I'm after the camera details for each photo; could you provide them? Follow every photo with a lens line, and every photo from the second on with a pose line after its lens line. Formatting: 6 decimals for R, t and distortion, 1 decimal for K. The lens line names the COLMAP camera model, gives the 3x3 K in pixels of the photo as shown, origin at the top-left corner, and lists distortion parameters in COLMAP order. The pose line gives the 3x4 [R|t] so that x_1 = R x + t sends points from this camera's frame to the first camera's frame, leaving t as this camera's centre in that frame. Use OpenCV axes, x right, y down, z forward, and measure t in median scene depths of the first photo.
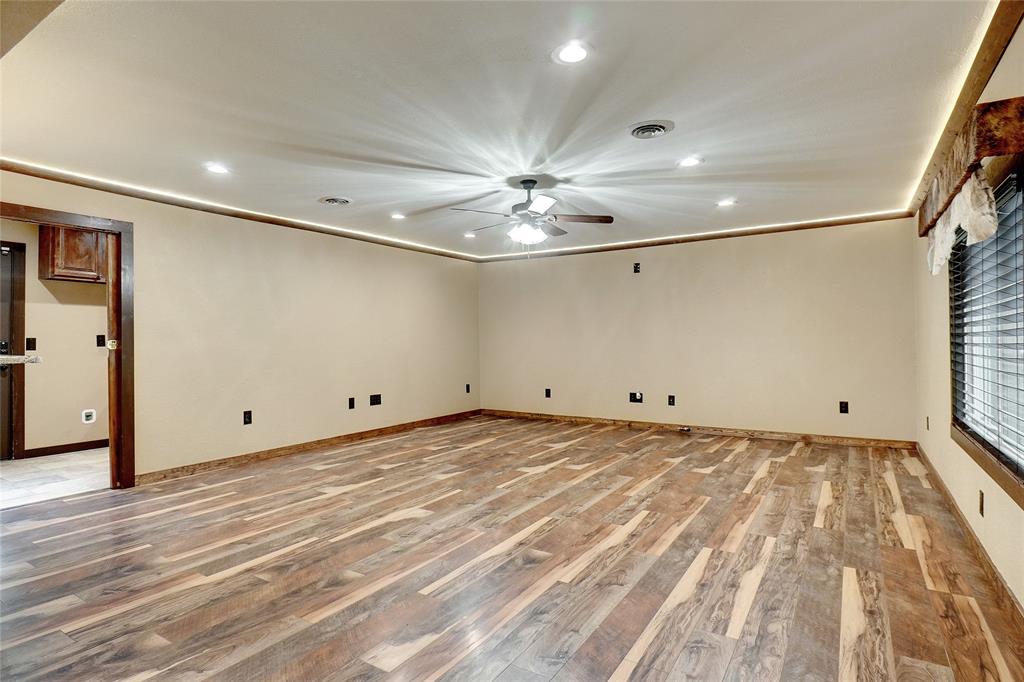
lens RADIAL K [[542.3, 0, 519.0], [0, 542.3, 332.7], [0, 0, 1]] dist [-0.024487, 0.006356]
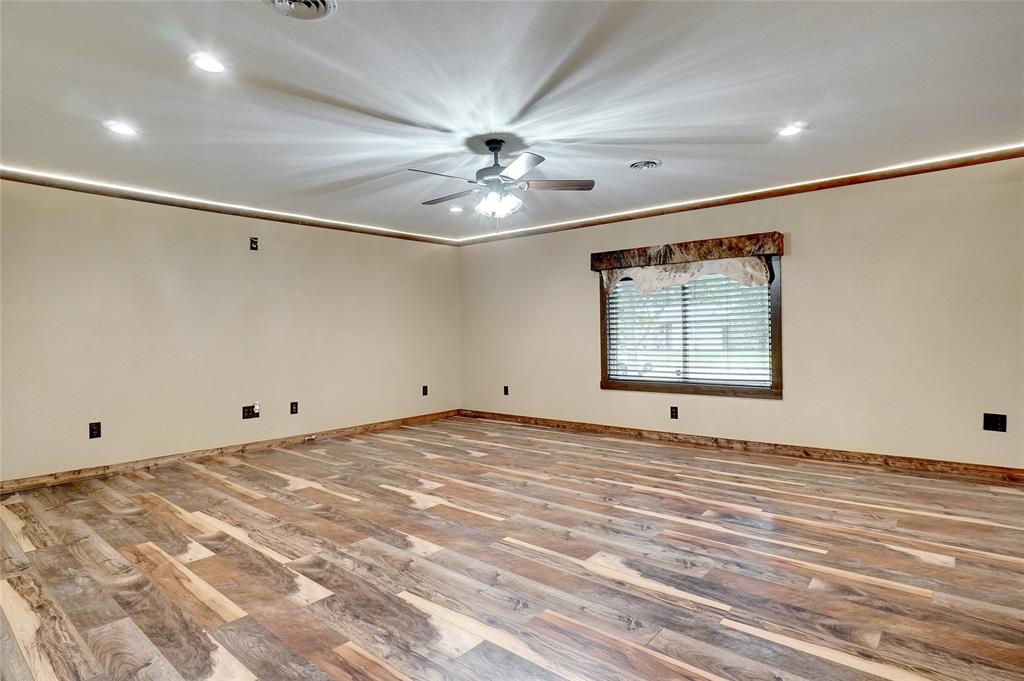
lens RADIAL K [[542.3, 0, 497.6], [0, 542.3, 336.4], [0, 0, 1]] dist [-0.024487, 0.006356]
pose [[0.146816, 0.001978, 0.989162, -0.943945], [-0.003414, 0.999993, -0.001493, 0.023390], [-0.989158, -0.003158, 0.146822, 1.029560]]
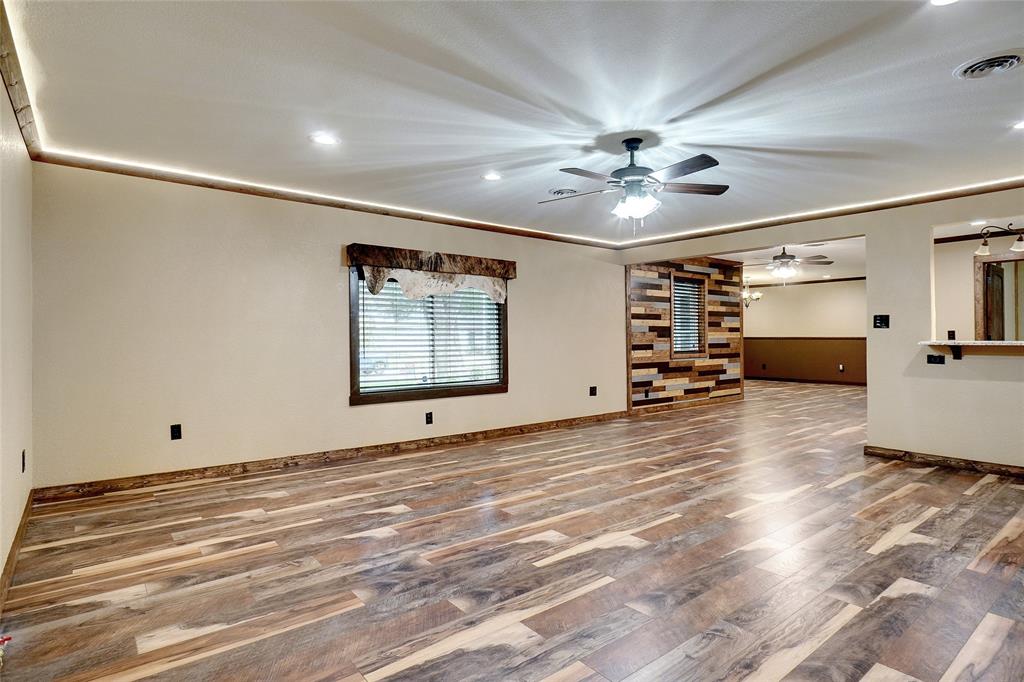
lens RADIAL K [[524.2, 0, 522.6], [0, 524.2, 331.0], [0, 0, 1]] dist [-0.011547, -0.001232]
pose [[-0.943204, 0.018769, 0.331685, -0.096256], [0.007572, 0.999358, -0.035018, 0.040484], [-0.332129, -0.030518, -0.942740, 2.115267]]
